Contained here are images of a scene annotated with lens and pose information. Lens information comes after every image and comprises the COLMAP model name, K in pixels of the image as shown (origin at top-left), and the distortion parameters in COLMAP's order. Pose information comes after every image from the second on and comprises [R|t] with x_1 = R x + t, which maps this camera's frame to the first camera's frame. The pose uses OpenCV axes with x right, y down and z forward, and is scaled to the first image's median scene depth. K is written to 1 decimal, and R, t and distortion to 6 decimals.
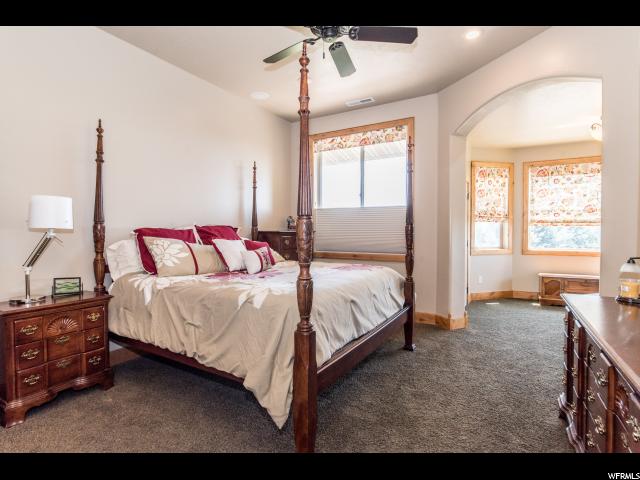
lens RADIAL K [[334.0, 0, 320.0], [0, 334.0, 240.0], [0, 0, 1]] dist [0.000475, 0.000240]
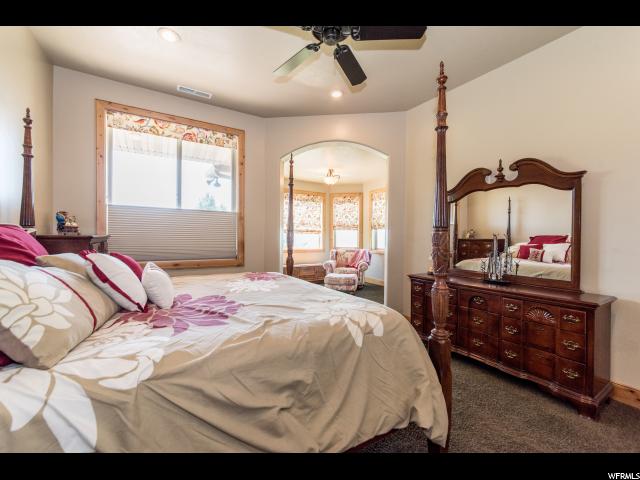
lens RADIAL K [[279.2, 0, 320.0], [0, 279.2, 240.0], [0, 0, 1]] dist [0.000192, 0.000021]
pose [[0.457979, -0.000800, 0.888962, -0.374533], [0.011285, 0.999924, -0.004914, -0.008260], [-0.888891, 0.012282, 0.457954, 0.345160]]
